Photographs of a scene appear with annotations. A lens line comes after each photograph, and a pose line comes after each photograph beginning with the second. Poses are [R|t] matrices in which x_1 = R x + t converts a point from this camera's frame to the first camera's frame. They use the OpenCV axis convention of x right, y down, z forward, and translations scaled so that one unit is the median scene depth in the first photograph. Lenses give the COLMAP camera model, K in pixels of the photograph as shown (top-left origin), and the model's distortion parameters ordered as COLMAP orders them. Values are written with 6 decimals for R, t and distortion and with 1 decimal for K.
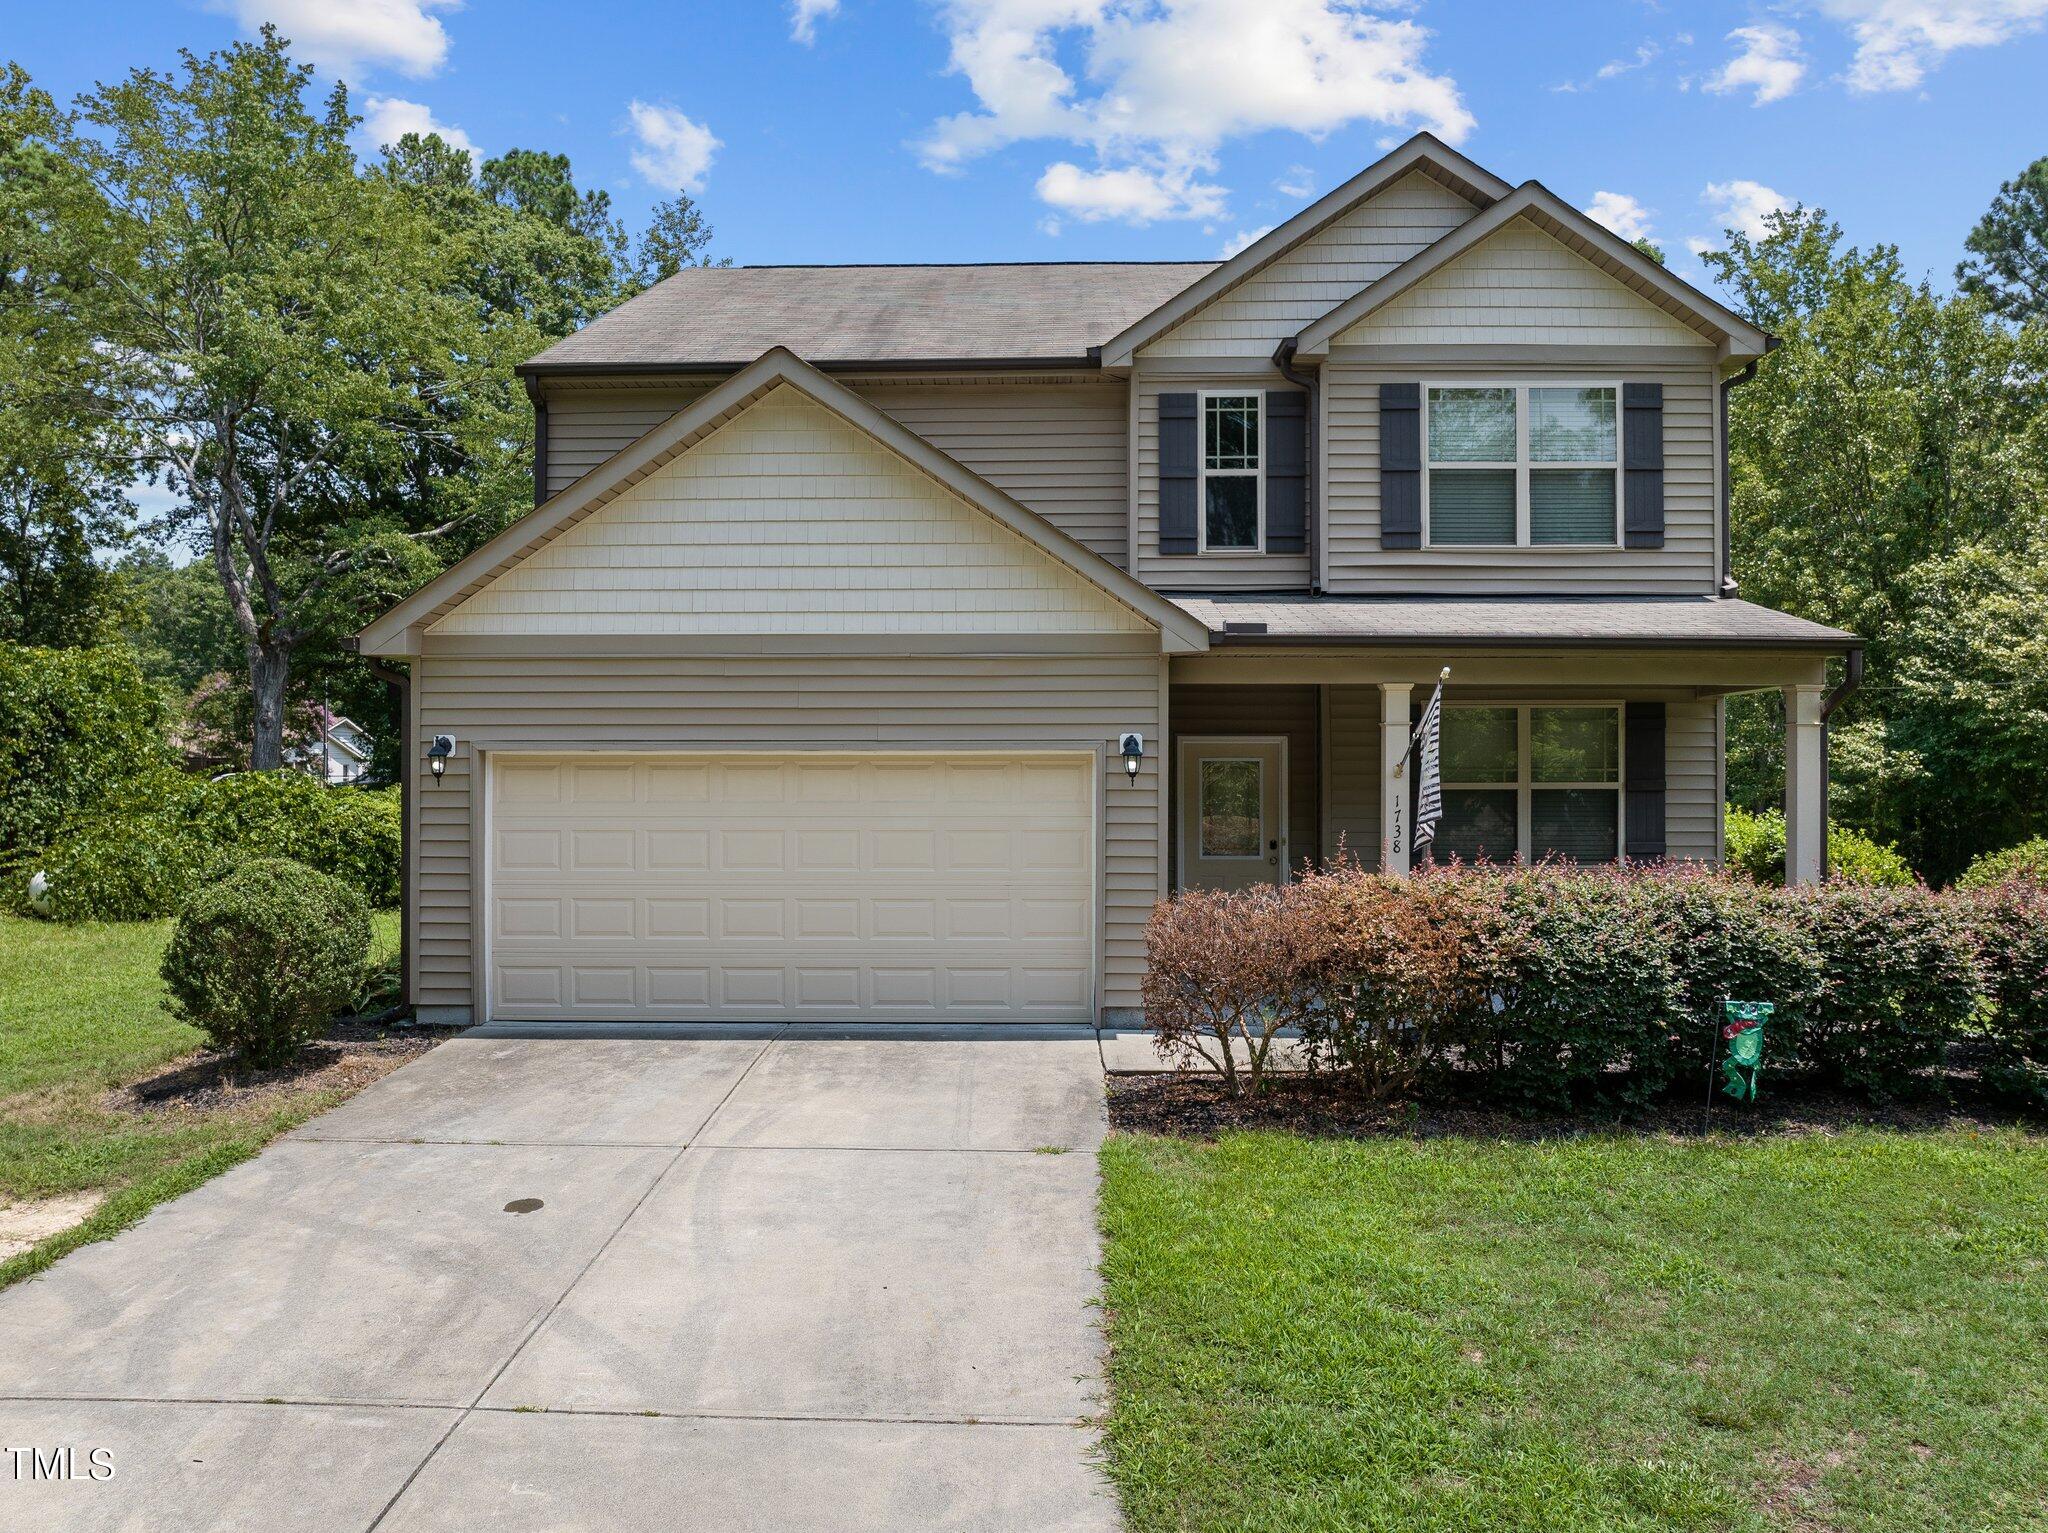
lens RADIAL K [[1438.5, 0, 1029.8], [0, 1438.5, 771.9], [0, 0, 1]] dist [-0.056542, 0.024837]
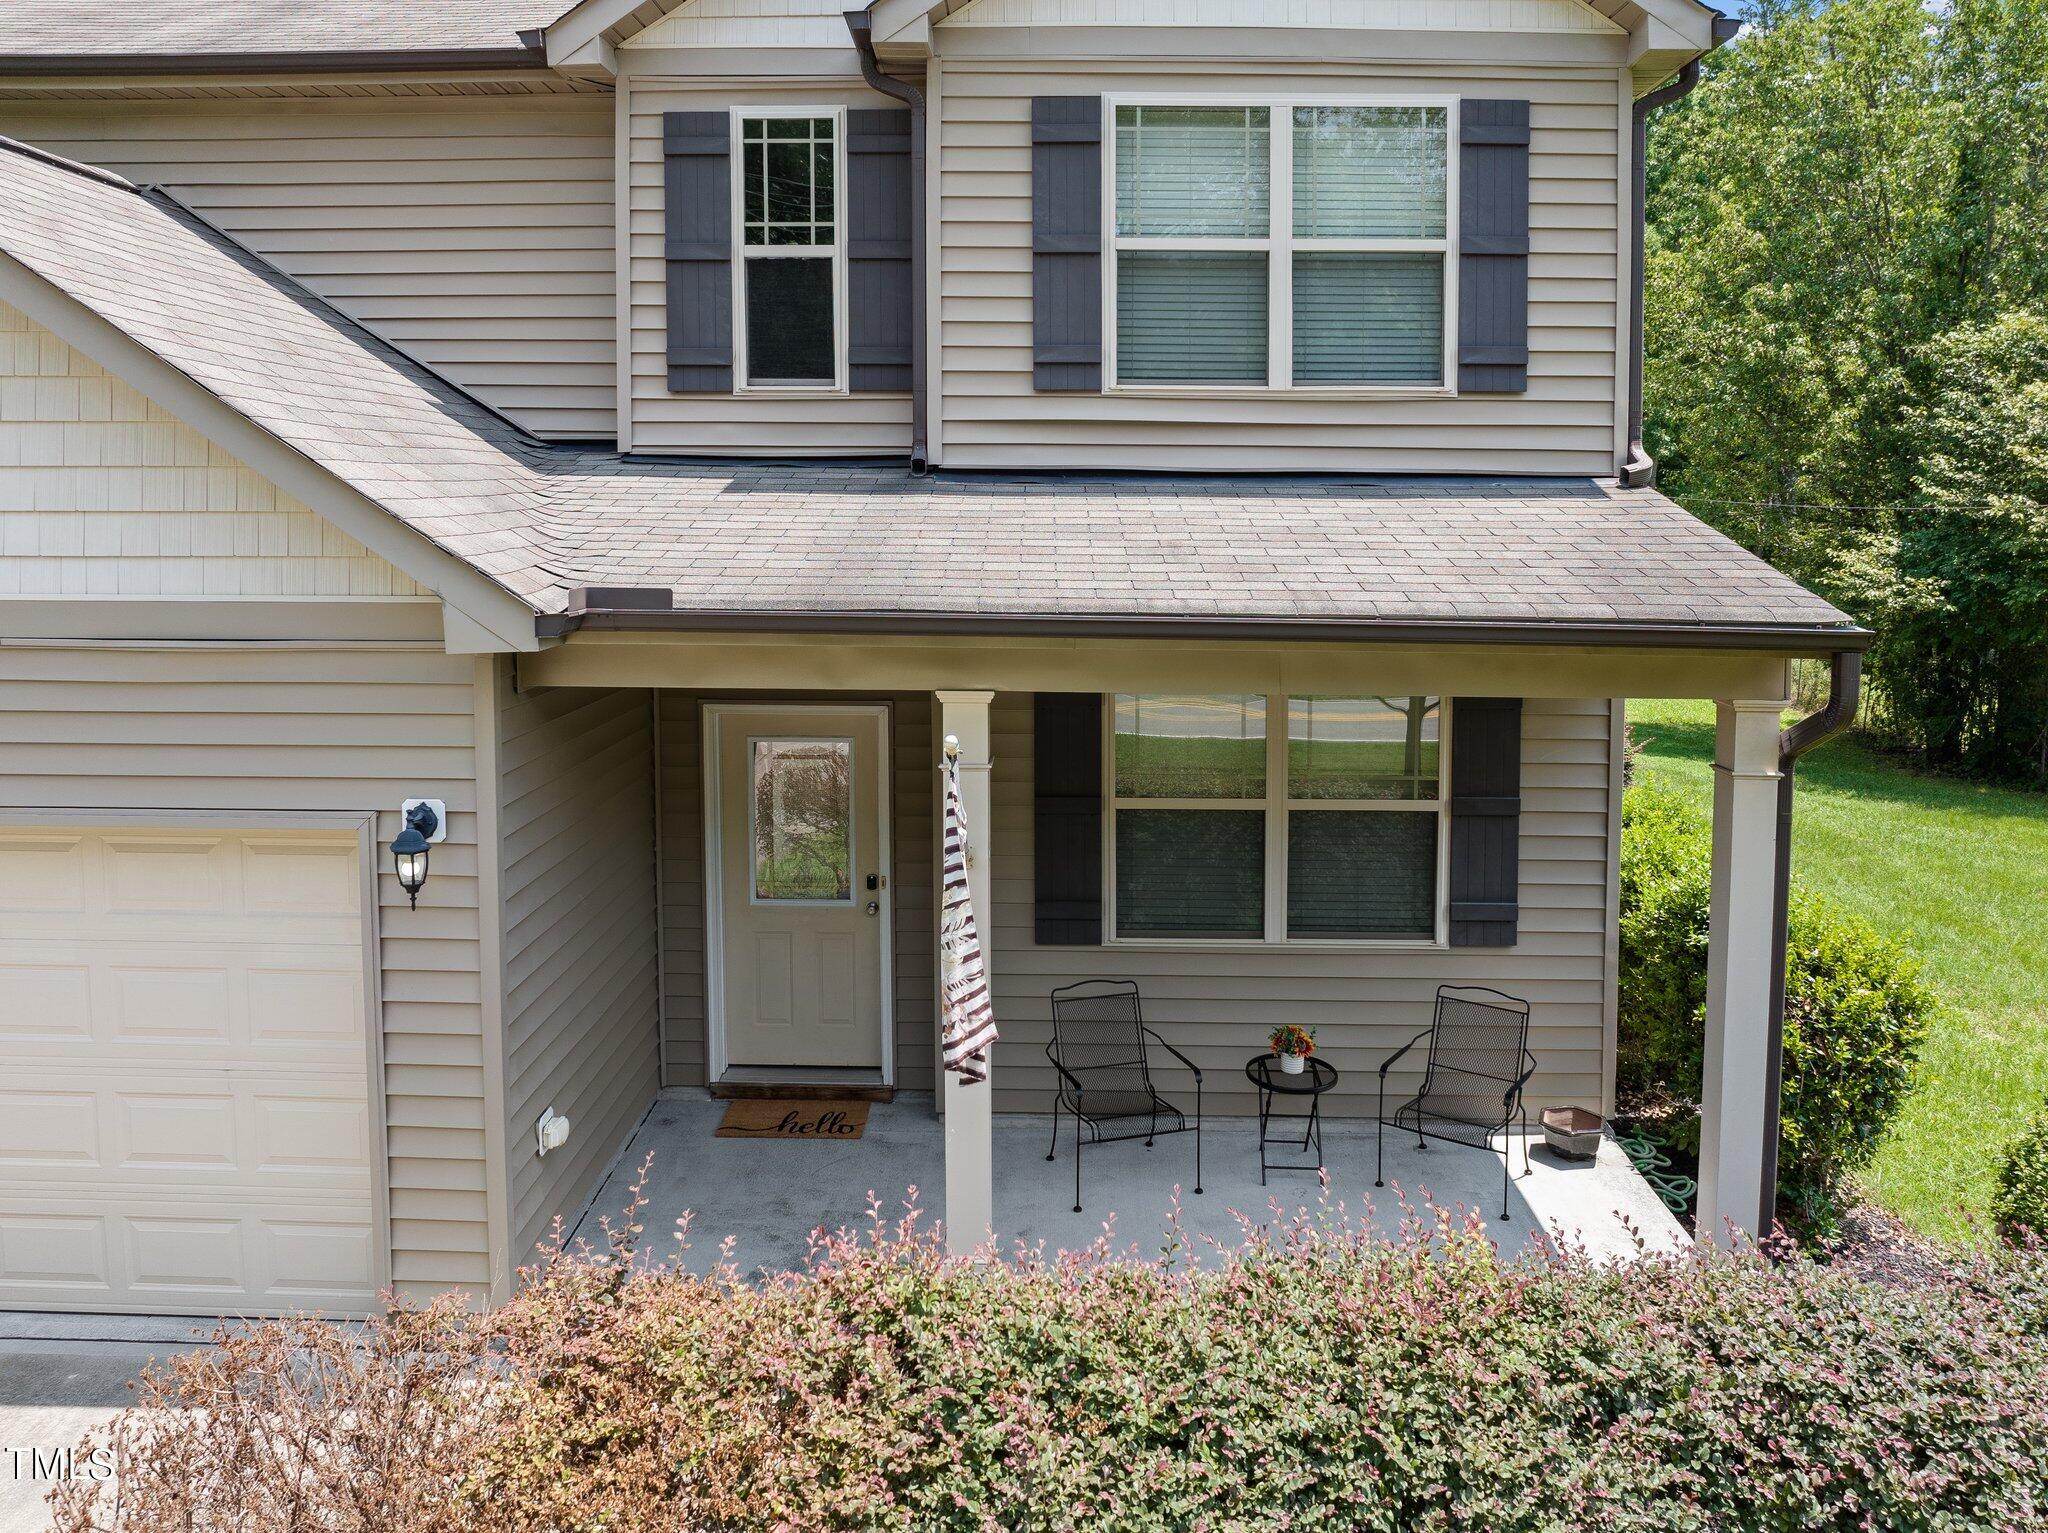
lens RADIAL K [[1527.3, 0, 1051.8], [0, 1527.3, 579.5], [0, 0, 1]] dist [-0.044458, -0.001585]
pose [[0.999439, 0.001187, 0.033461, 0.230166], [-0.002917, 0.998658, 0.051710, -0.111093], [-0.033354, -0.051779, 0.998101, 0.386177]]
